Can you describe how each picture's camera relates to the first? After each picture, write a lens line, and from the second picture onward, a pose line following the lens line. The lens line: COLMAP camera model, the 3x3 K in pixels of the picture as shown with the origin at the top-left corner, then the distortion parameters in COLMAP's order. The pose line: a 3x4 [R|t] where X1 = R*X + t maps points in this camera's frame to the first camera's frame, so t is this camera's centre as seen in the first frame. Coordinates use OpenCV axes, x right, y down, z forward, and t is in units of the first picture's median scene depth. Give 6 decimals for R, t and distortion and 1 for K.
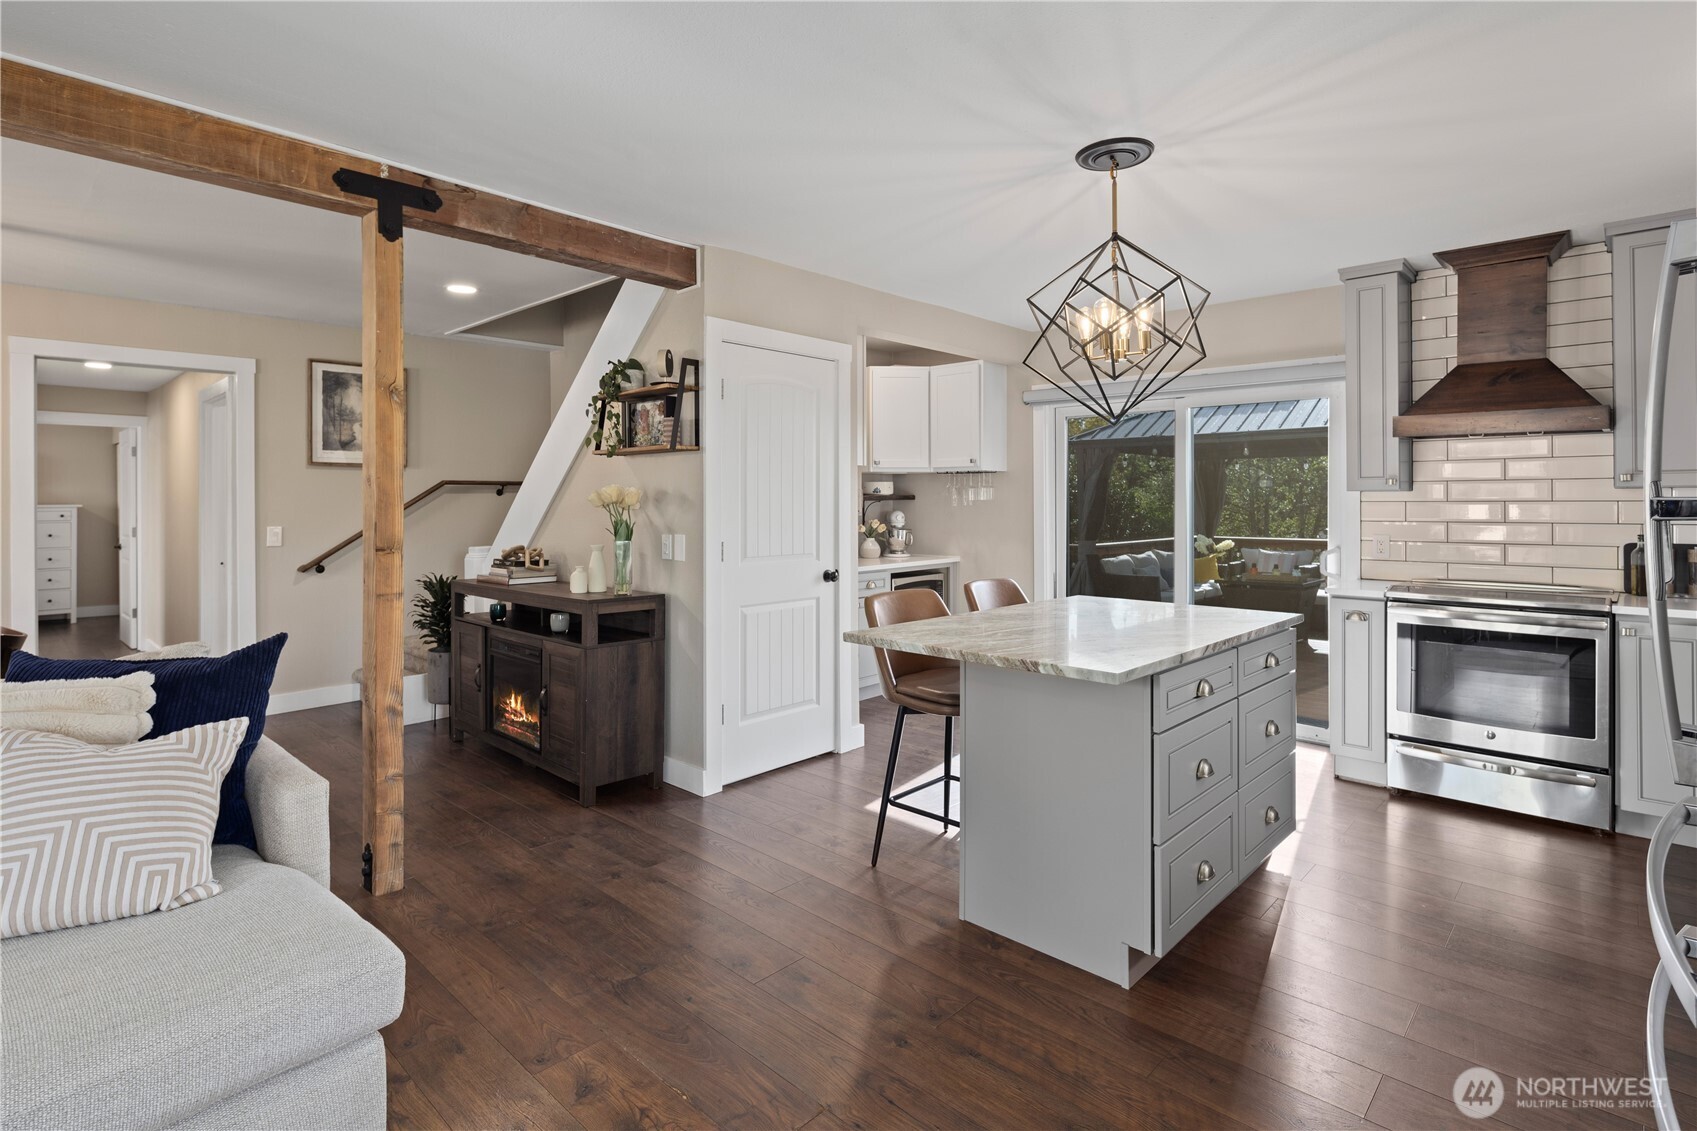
lens RADIAL K [[832.6, 0, 844.7], [0, 832.6, 506.1], [0, 0, 1]] dist [-0.001292, 0.000035]
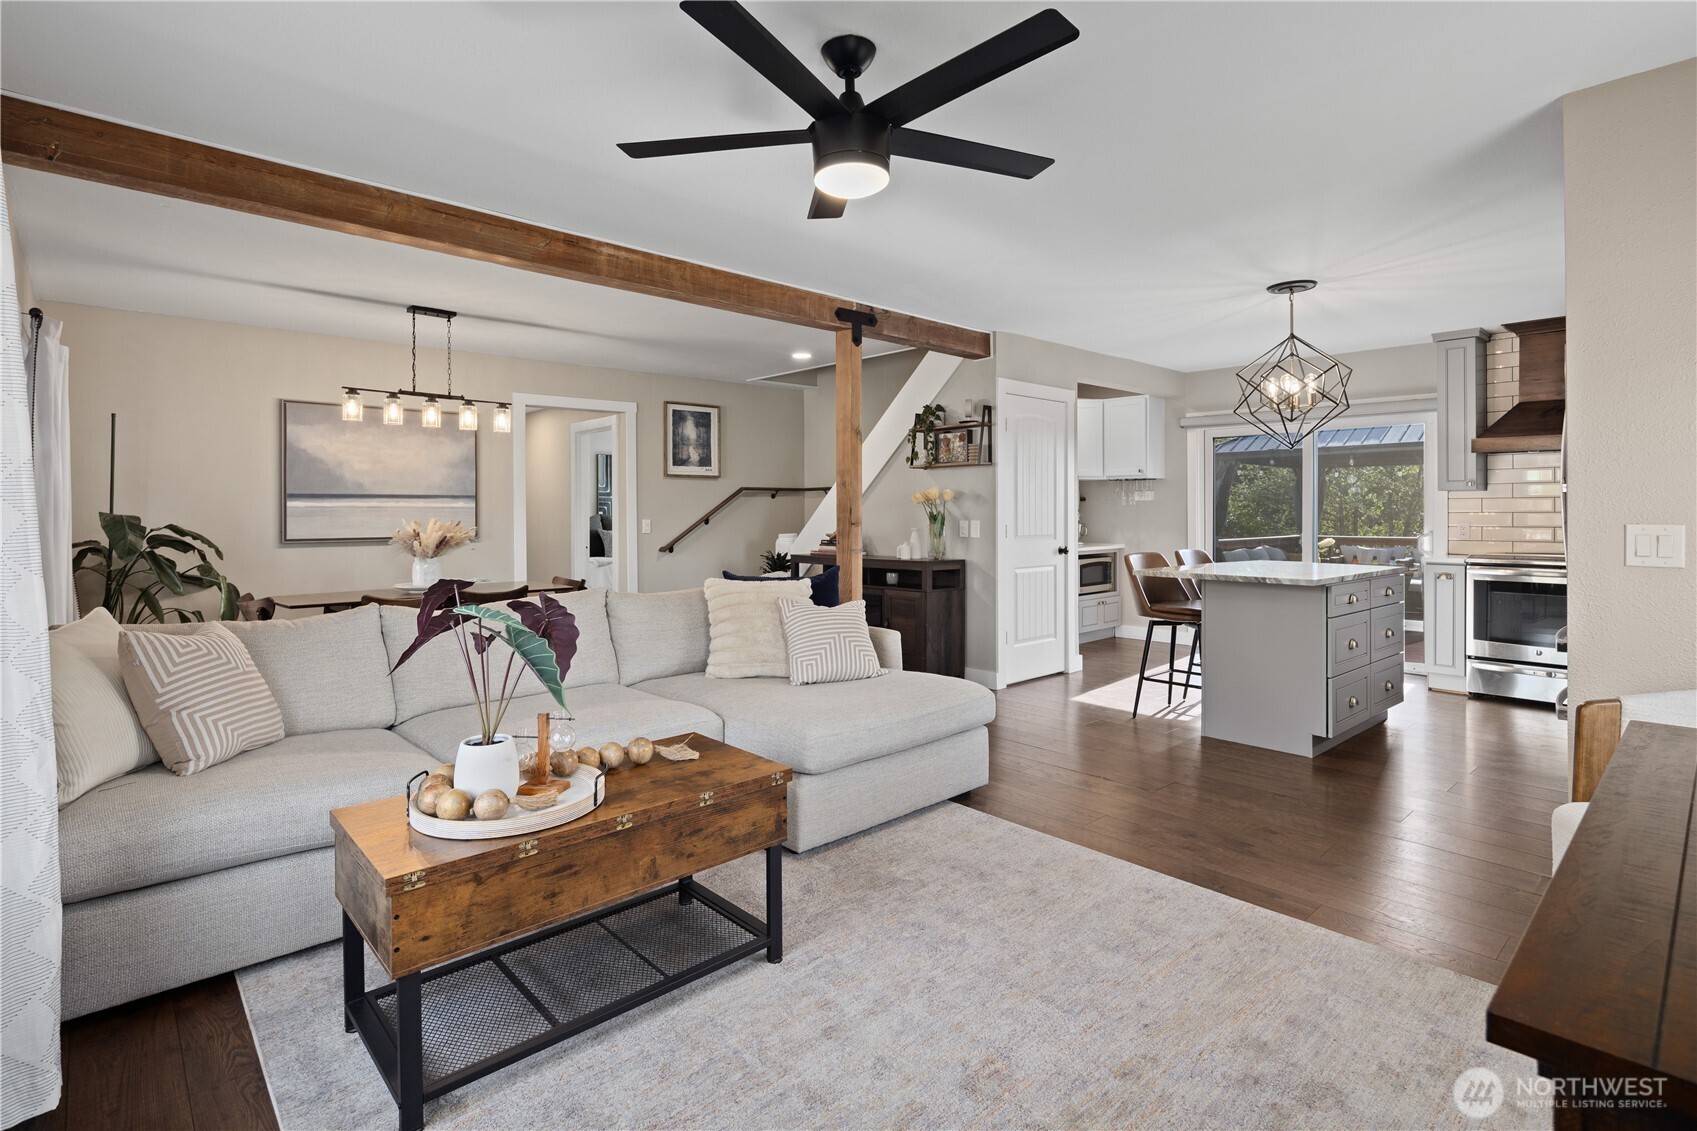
lens RADIAL K [[822.7, 0, 843.9], [0, 822.7, 520.6], [0, 0, 1]] dist [-0.000121, 0.000084]
pose [[0.996744, -0.000714, -0.080630, -0.310870], [0.001164, 0.999984, 0.005539, 0.025439], [0.080625, -0.005615, 0.996729, -0.510039]]
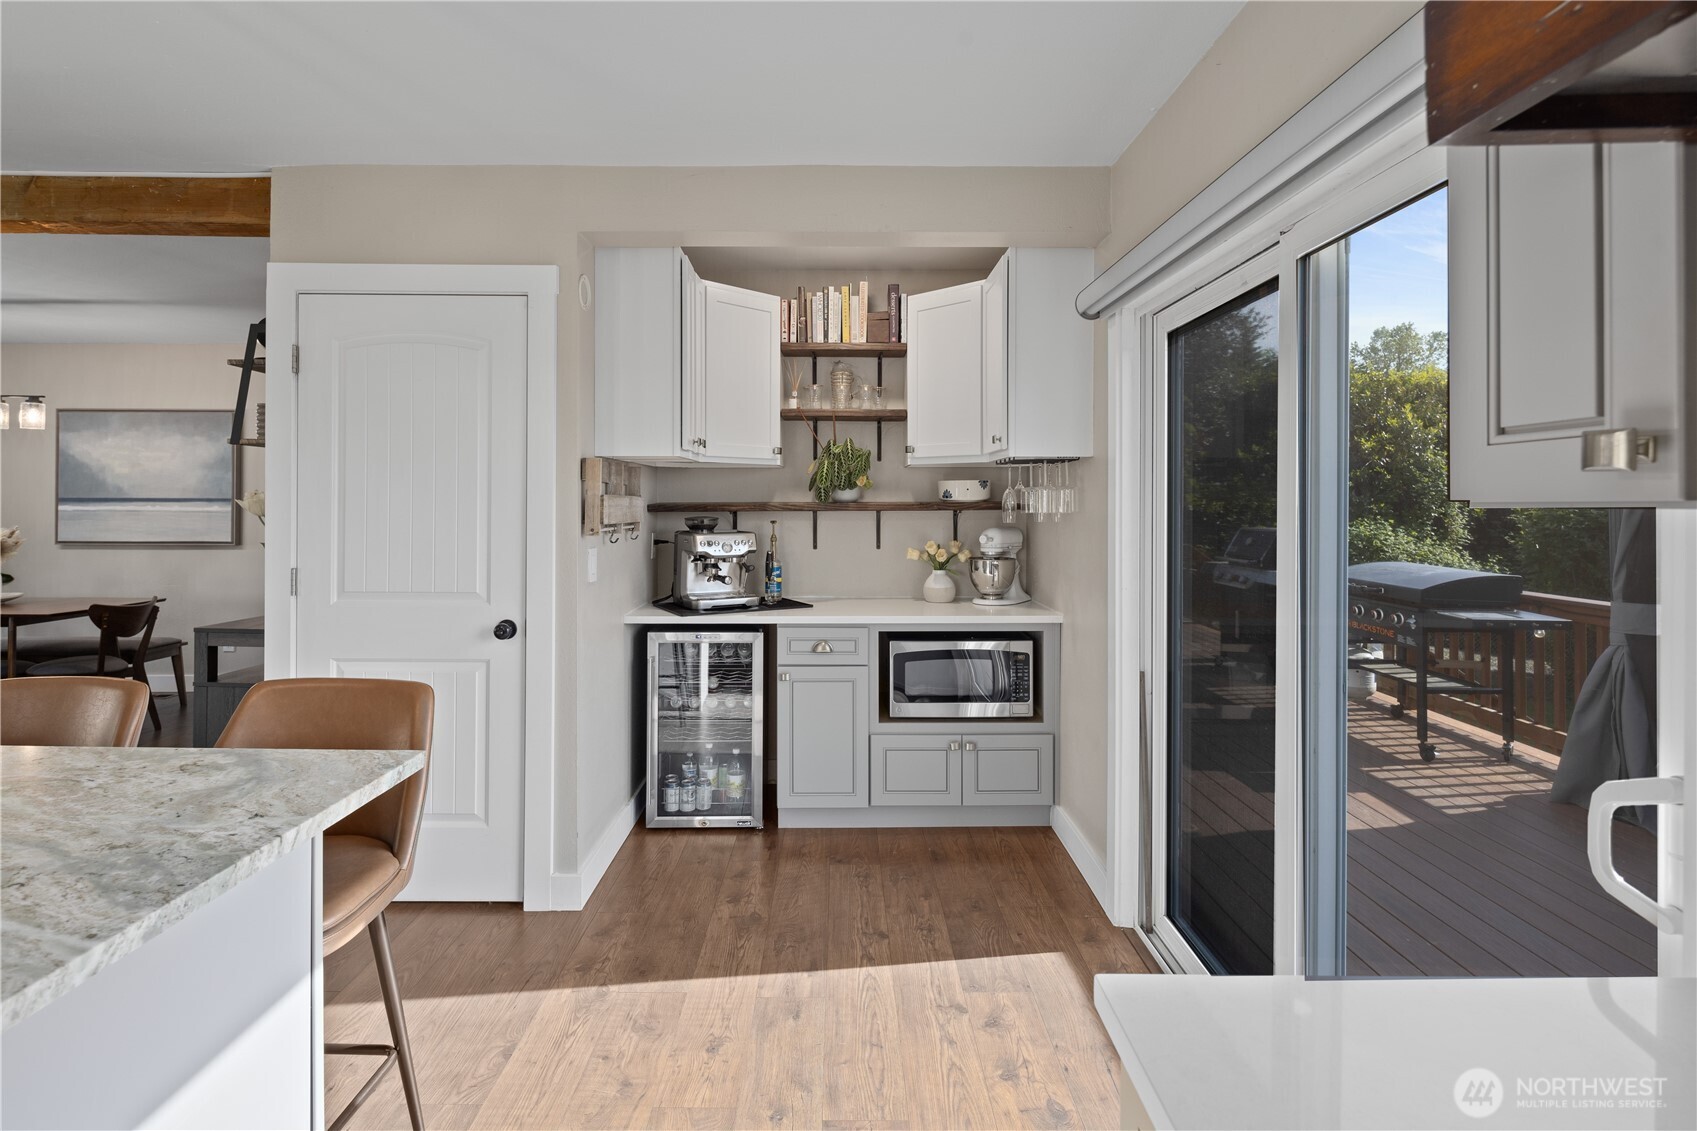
lens RADIAL K [[823.1, 0, 849.6], [0, 823.1, 499.1], [0, 0, 1]] dist [-0.000059, 0.000101]
pose [[0.689745, 0.003212, -0.724045, 0.687393], [-0.009780, 0.999940, -0.004881, -0.018646], [0.723986, 0.010448, 0.689736, 0.828523]]
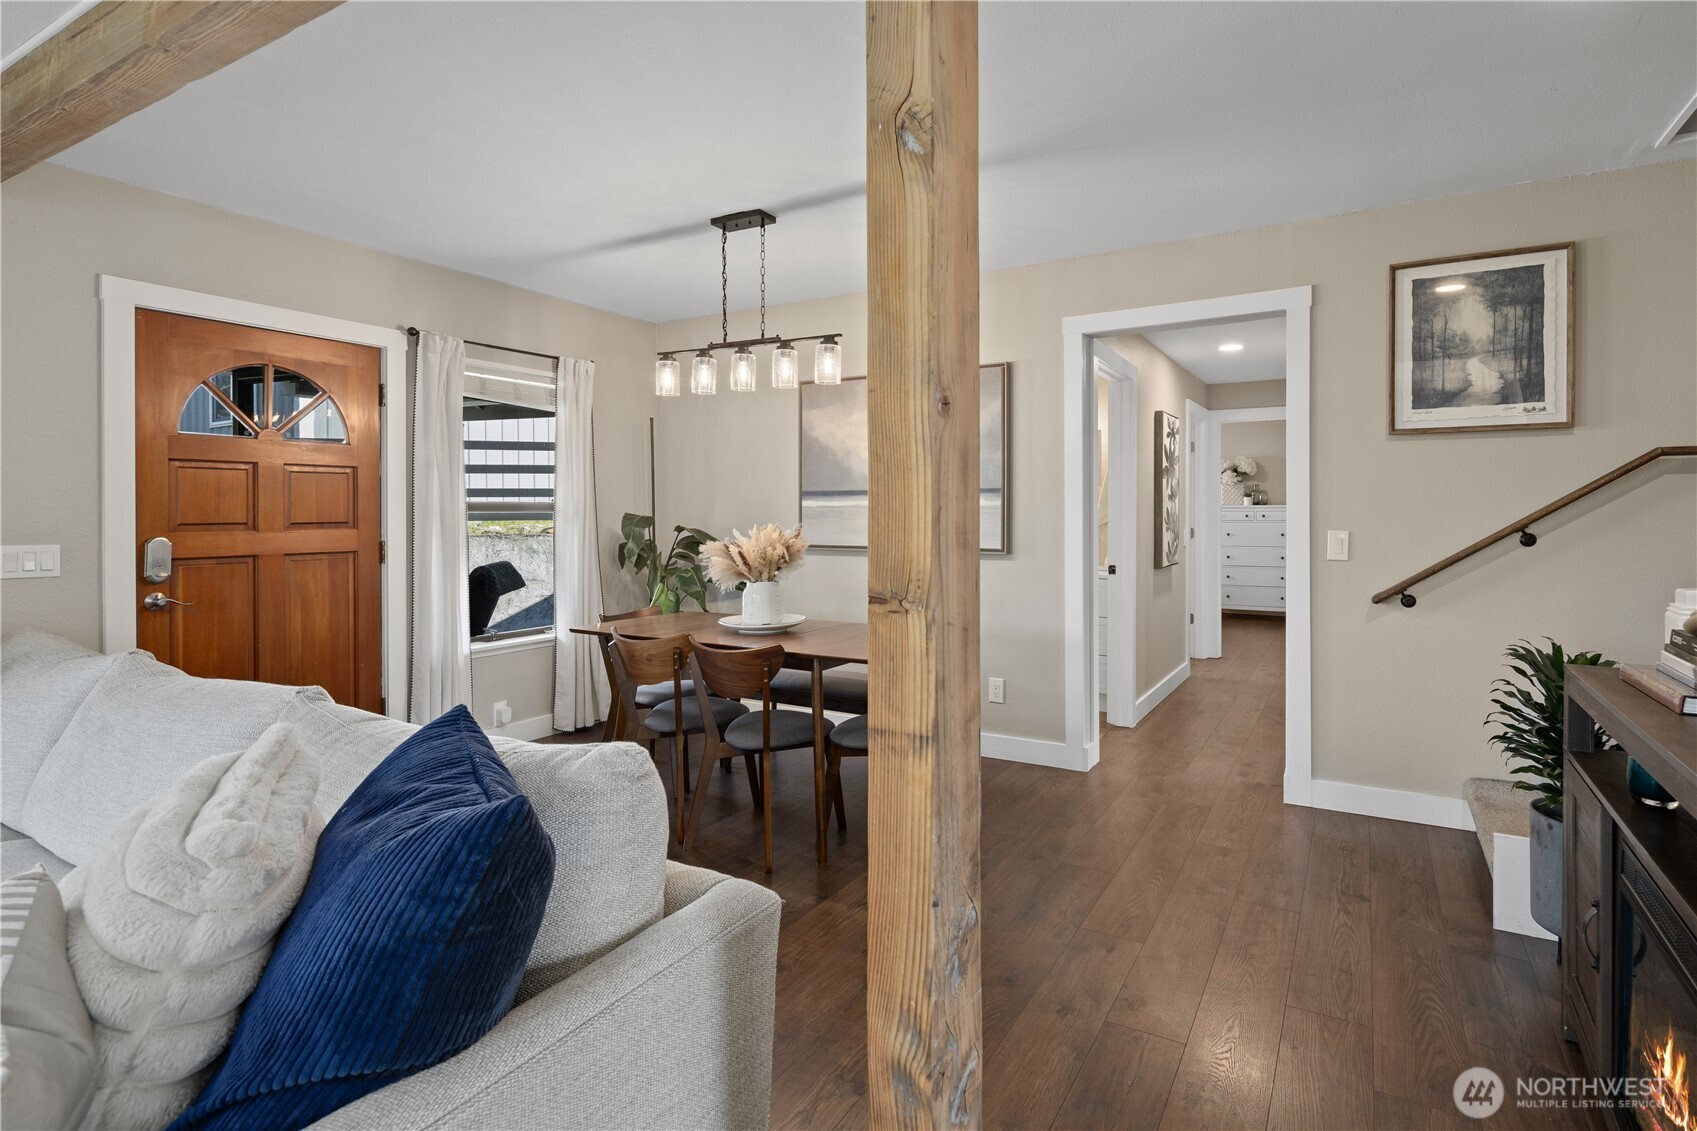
lens RADIAL K [[835.9, 0, 895.9], [0, 835.9, 514.4], [0, 0, 1]] dist [0.000926, 0.000047]
pose [[0.237333, 0.007223, -0.971401, -0.157128], [-0.002566, 0.999974, 0.006809, 0.010711], [0.971425, 0.000876, 0.237345, 0.662150]]
